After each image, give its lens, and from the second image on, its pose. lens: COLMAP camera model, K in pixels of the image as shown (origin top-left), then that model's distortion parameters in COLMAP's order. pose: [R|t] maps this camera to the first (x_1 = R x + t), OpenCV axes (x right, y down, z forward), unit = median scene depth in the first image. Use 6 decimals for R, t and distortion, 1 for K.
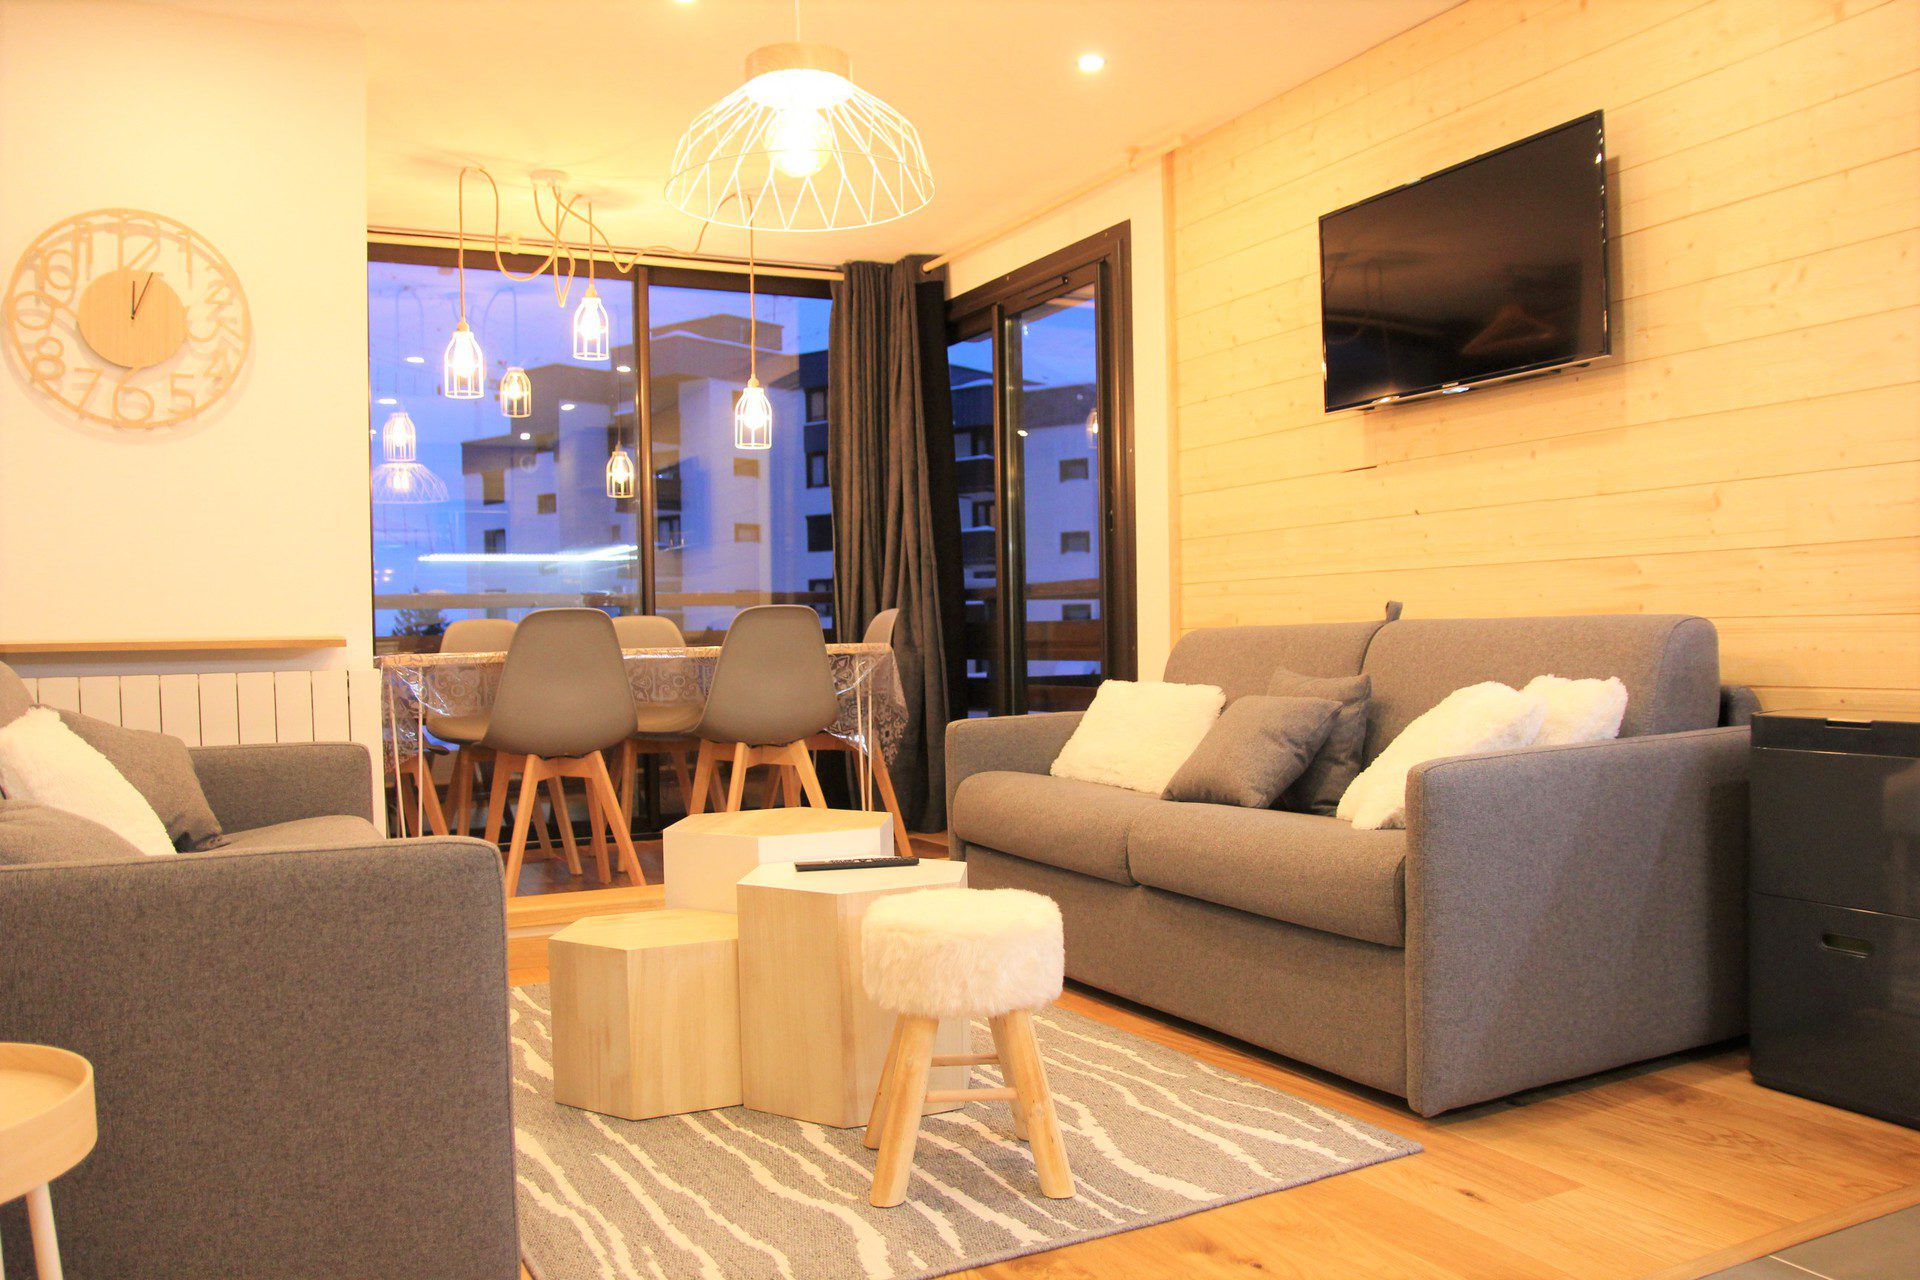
lens RADIAL K [[1525.6, 0, 985.3], [0, 1525.6, 643.8], [0, 0, 1]] dist [-0.125613, 0.119071]
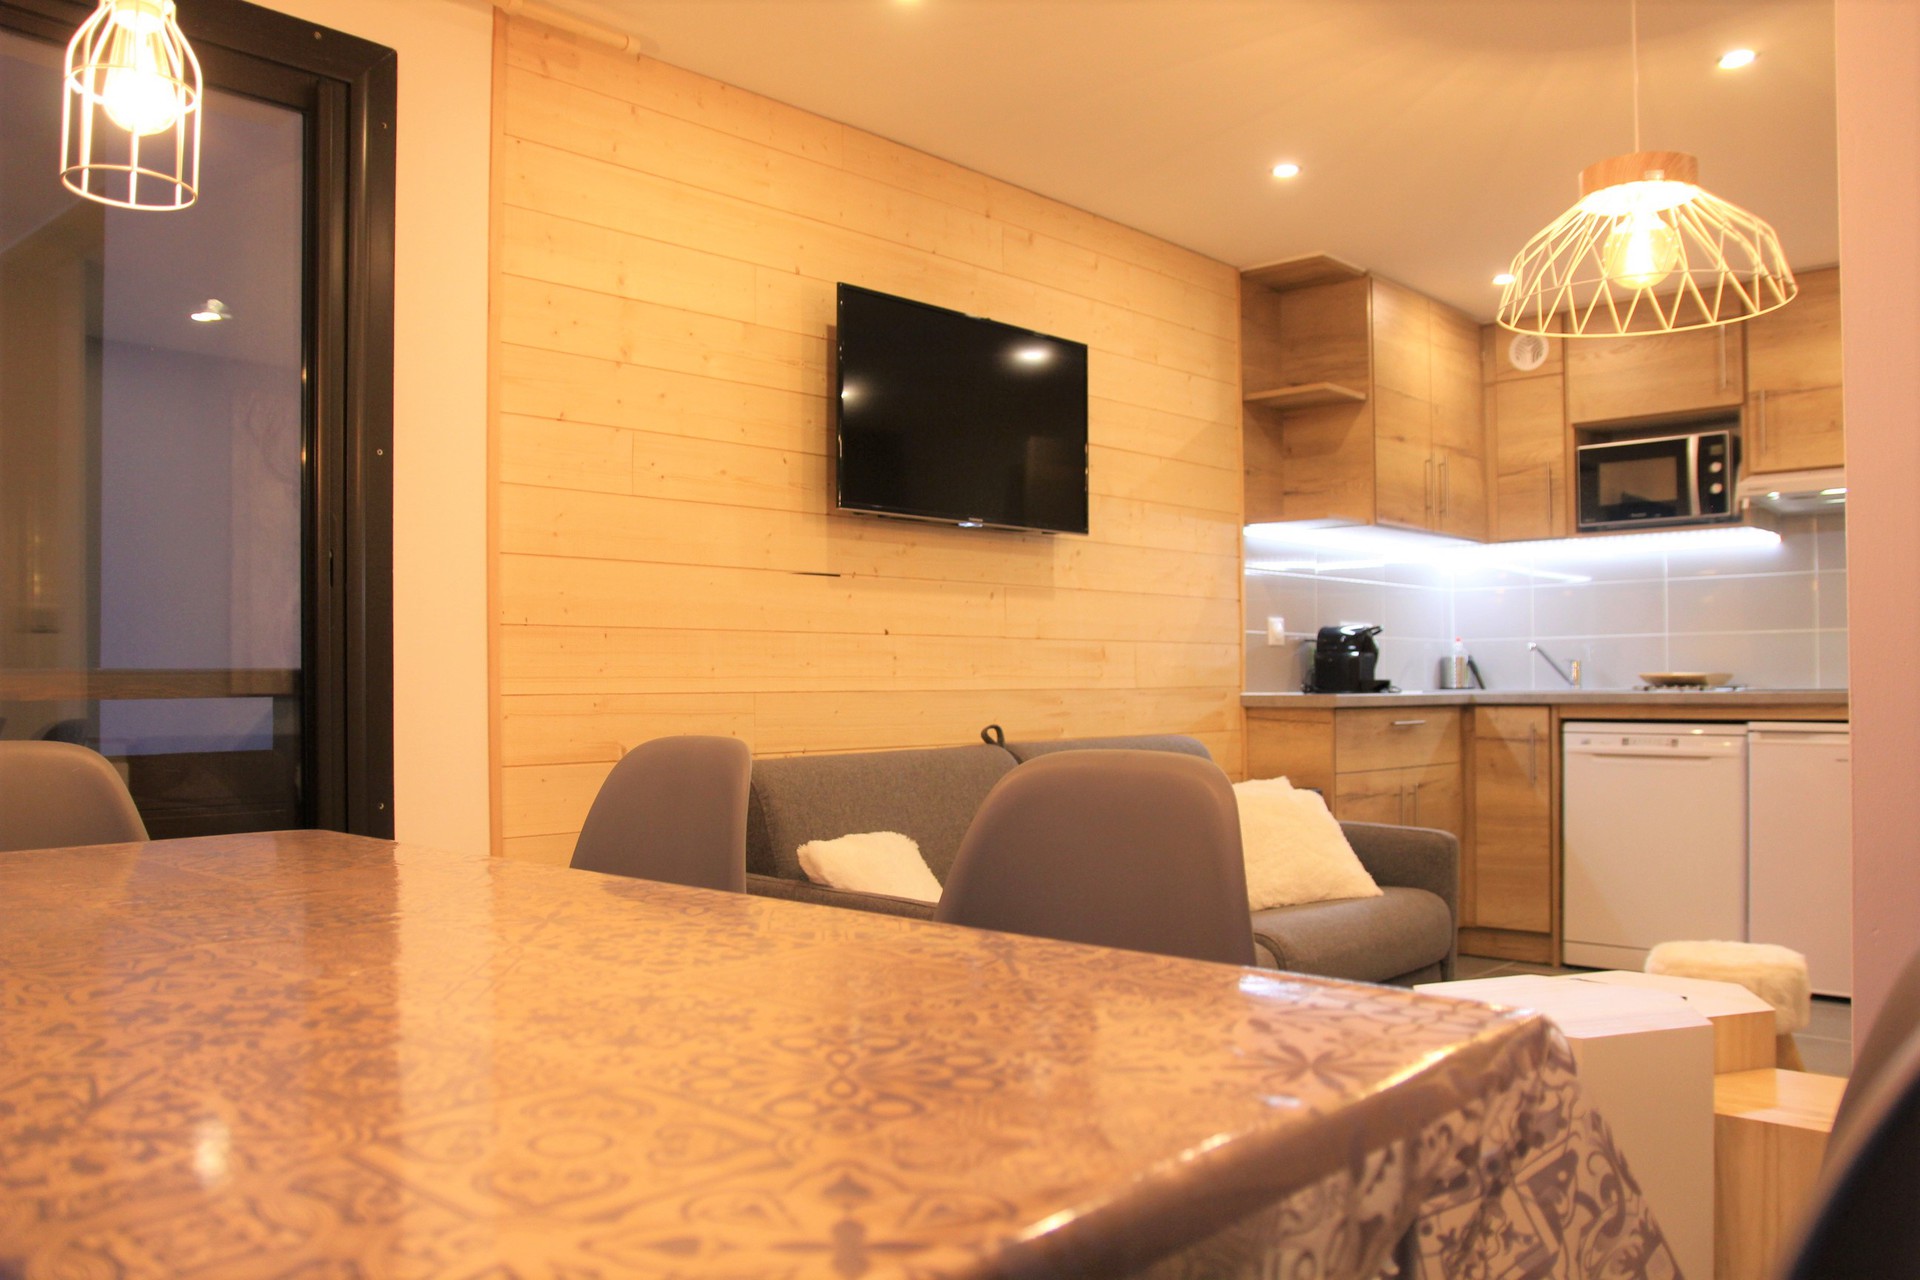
lens RADIAL K [[1525.6, 0, 985.3], [0, 1525.6, 643.8], [0, 0, 1]] dist [-0.125613, 0.119071]
pose [[-0.356464, 0.039602, 0.933470, -0.768514], [0.013719, 0.999215, -0.037152, -0.050882], [-0.934208, -0.000437, -0.356727, 1.534522]]
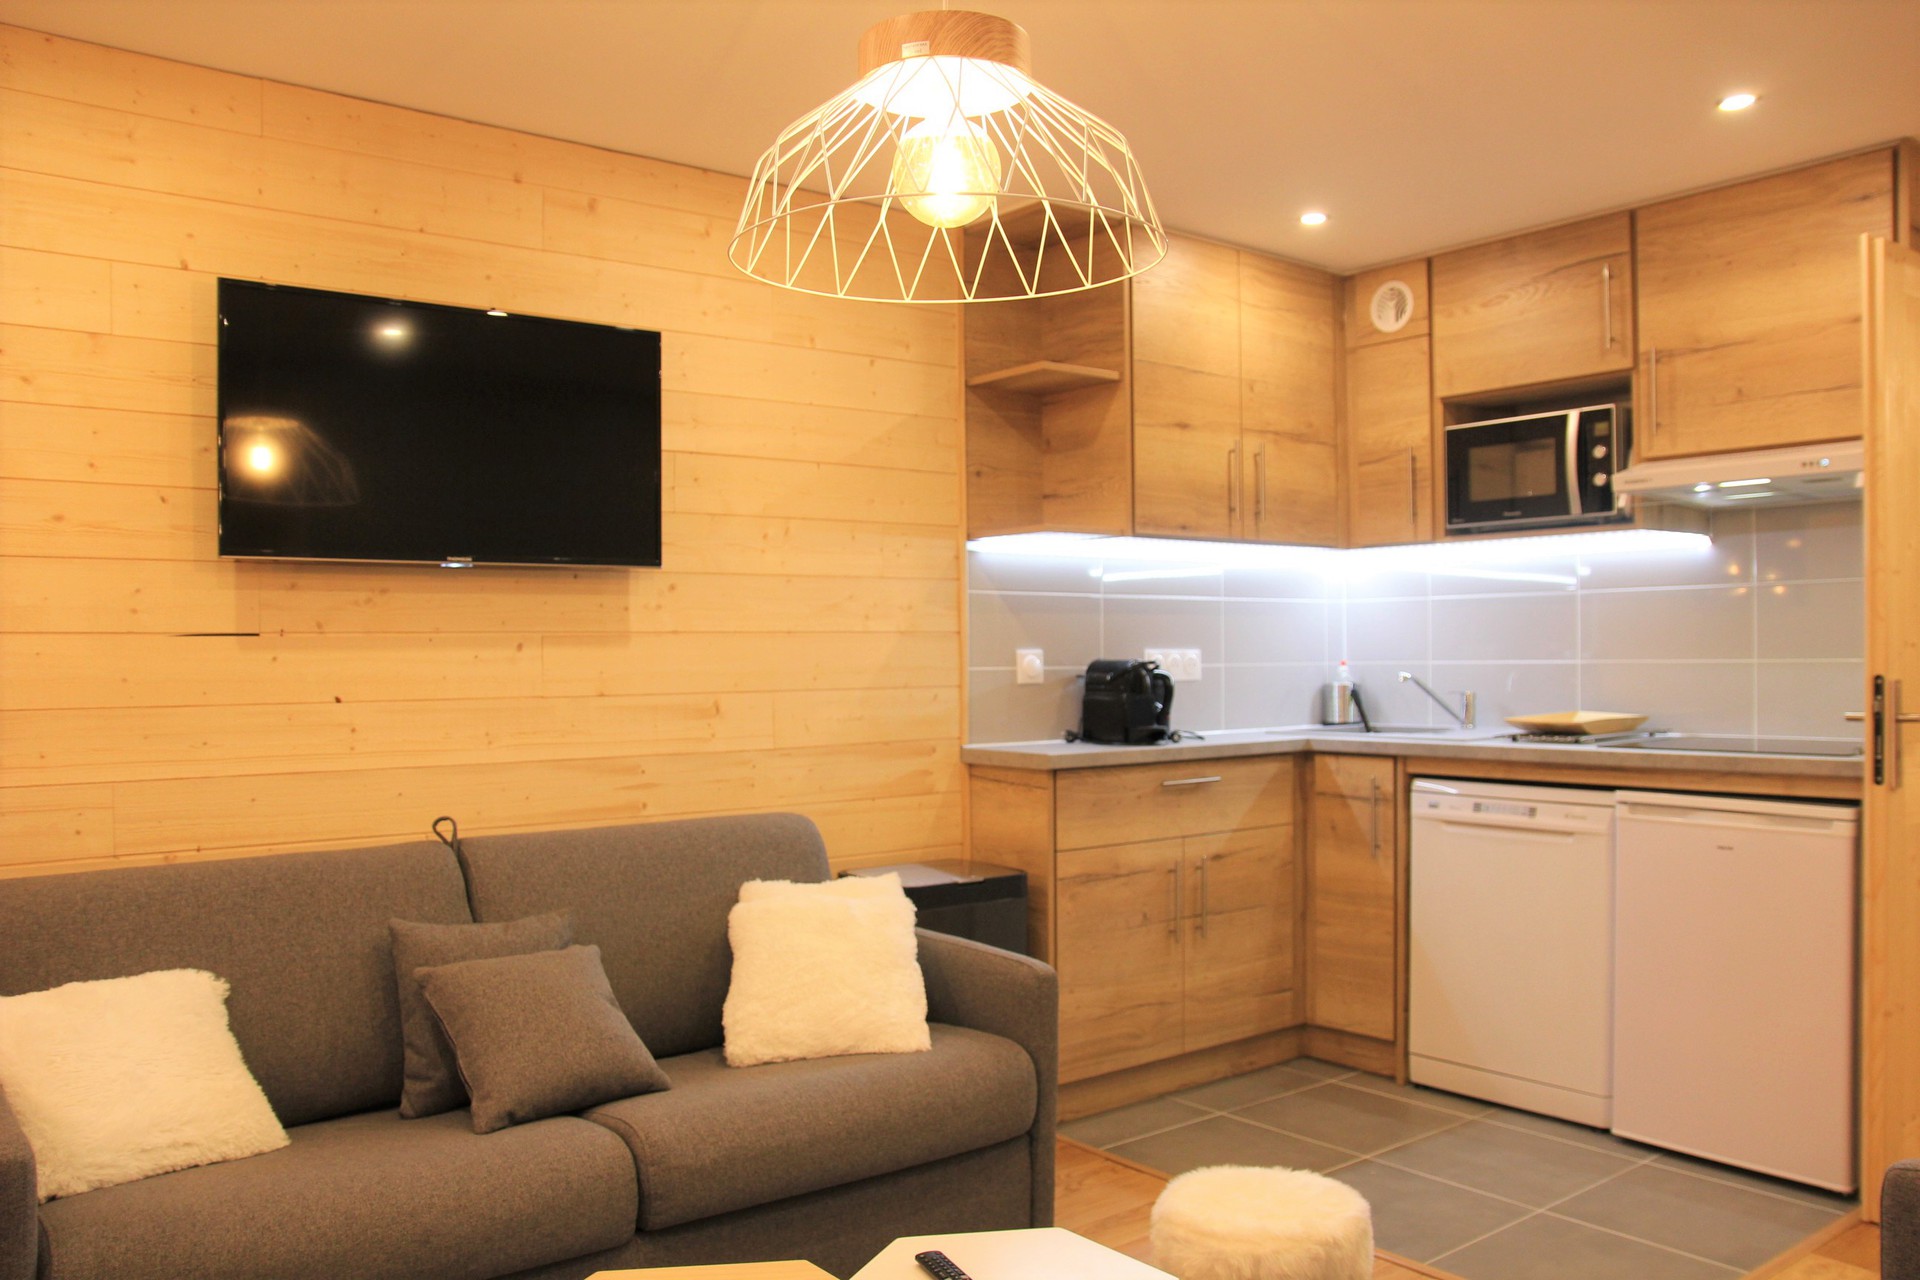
lens RADIAL K [[1525.6, 0, 985.3], [0, 1525.6, 643.8], [0, 0, 1]] dist [-0.125613, 0.119071]
pose [[-0.206793, 0.019376, 0.978193, -0.661192], [0.014761, 0.999752, -0.016683, -0.117380], [-0.978273, 0.010989, -0.207028, 0.987317]]
